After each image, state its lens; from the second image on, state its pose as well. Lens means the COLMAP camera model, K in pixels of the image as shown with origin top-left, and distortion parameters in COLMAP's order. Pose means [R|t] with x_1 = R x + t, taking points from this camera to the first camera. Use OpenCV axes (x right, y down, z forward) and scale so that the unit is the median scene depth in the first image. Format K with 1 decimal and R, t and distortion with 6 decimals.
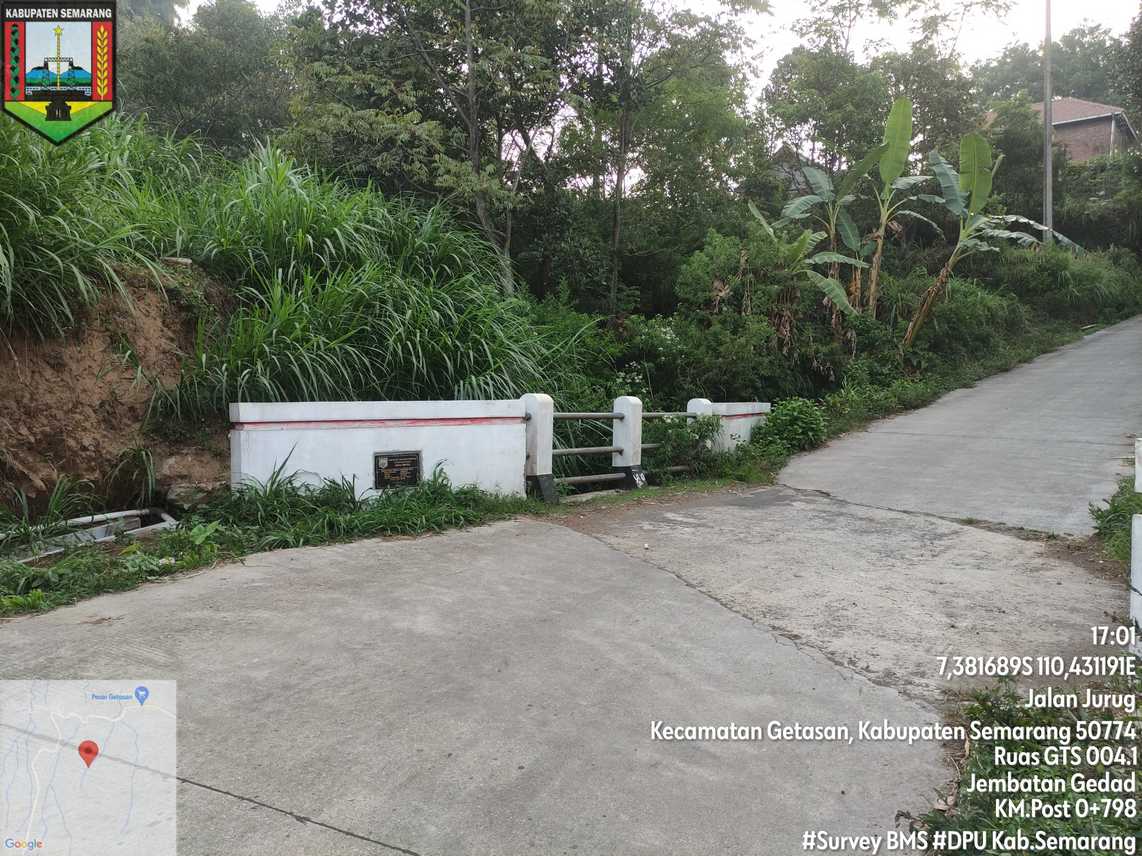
lens RADIAL K [[832.2, 0, 568.3], [0, 832.2, 429.1], [0, 0, 1]] dist [0.055407, -0.060335]
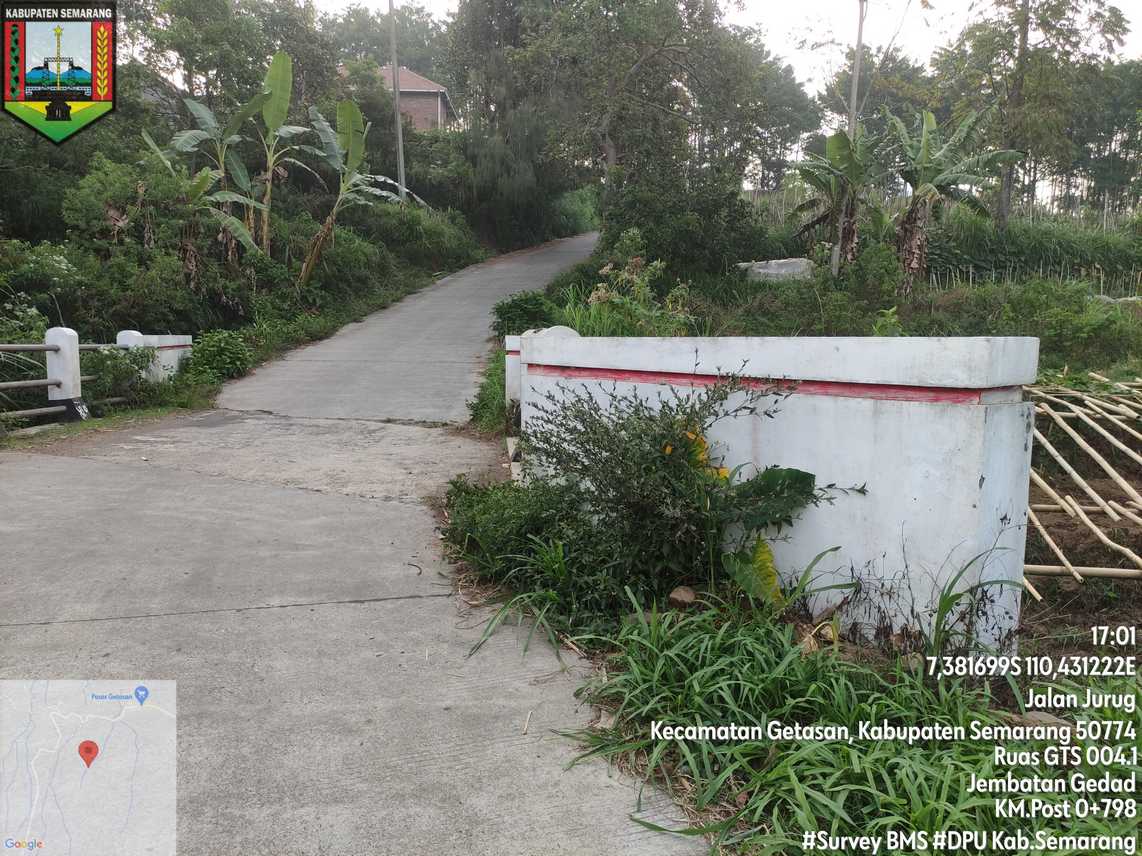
lens RADIAL K [[838.6, 0, 571.0], [0, 838.6, 428.0], [0, 0, 1]] dist [0.050959, -0.068009]
pose [[0.751804, -0.083428, 0.654088, -0.083981], [0.036837, 0.995728, 0.084664, 0.009652], [-0.658357, -0.039556, 0.751666, -0.089230]]
